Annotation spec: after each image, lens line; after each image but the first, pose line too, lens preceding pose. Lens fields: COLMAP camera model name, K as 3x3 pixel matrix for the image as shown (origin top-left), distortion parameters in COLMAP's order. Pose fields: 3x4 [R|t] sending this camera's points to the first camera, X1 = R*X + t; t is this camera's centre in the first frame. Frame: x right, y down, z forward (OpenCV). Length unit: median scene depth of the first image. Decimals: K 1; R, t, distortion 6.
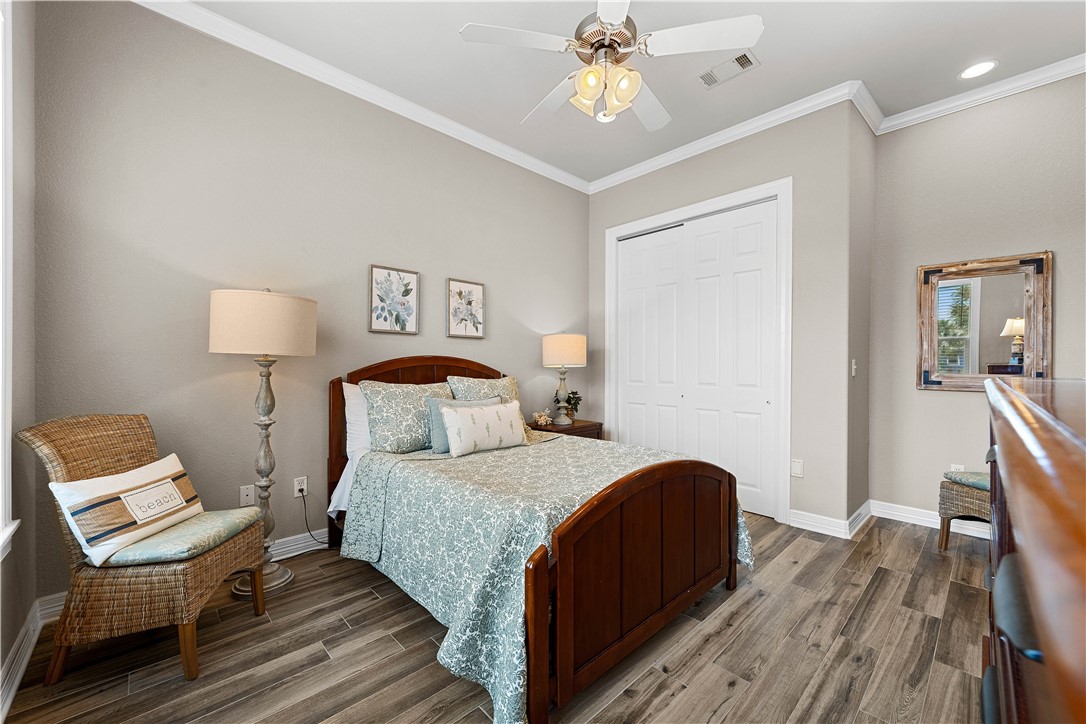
lens RADIAL K [[428.4, 0, 550.0], [0, 428.4, 365.2], [0, 0, 1]] dist [0.002272, -0.000203]
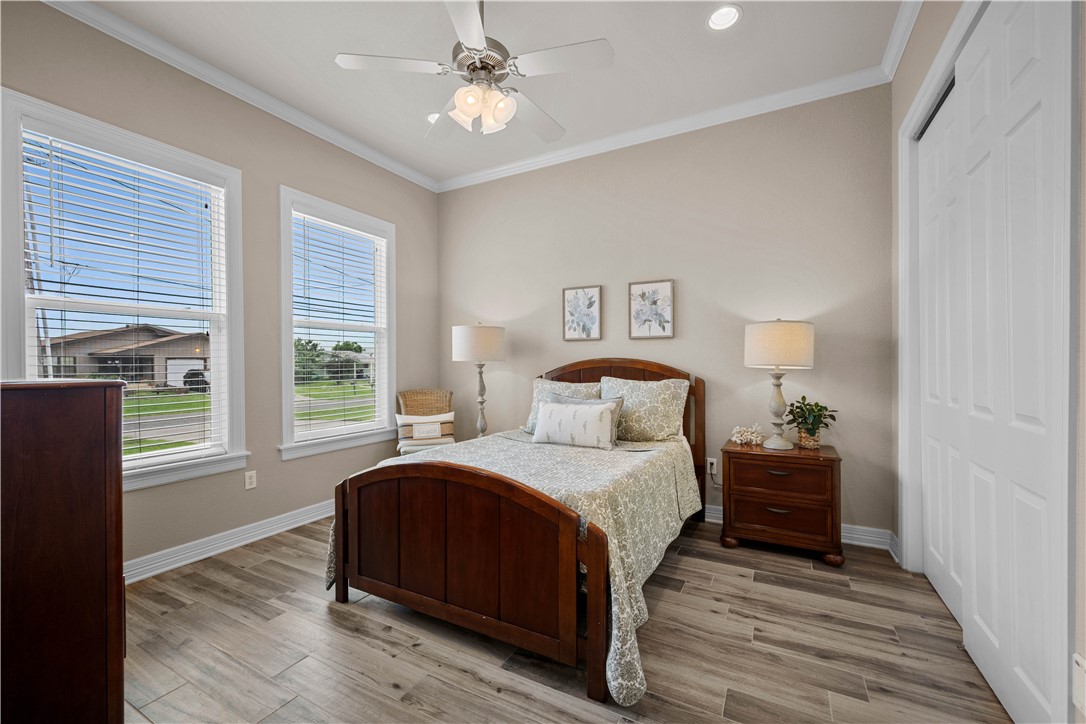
lens RADIAL K [[428.4, 0, 541.4], [0, 428.4, 366.8], [0, 0, 1]] dist [0.002272, -0.000203]
pose [[0.310607, 0.001235, -0.950538, 0.745192], [0.004874, 0.999984, 0.002892, -0.003635], [0.950526, -0.005531, 0.310596, 0.509350]]
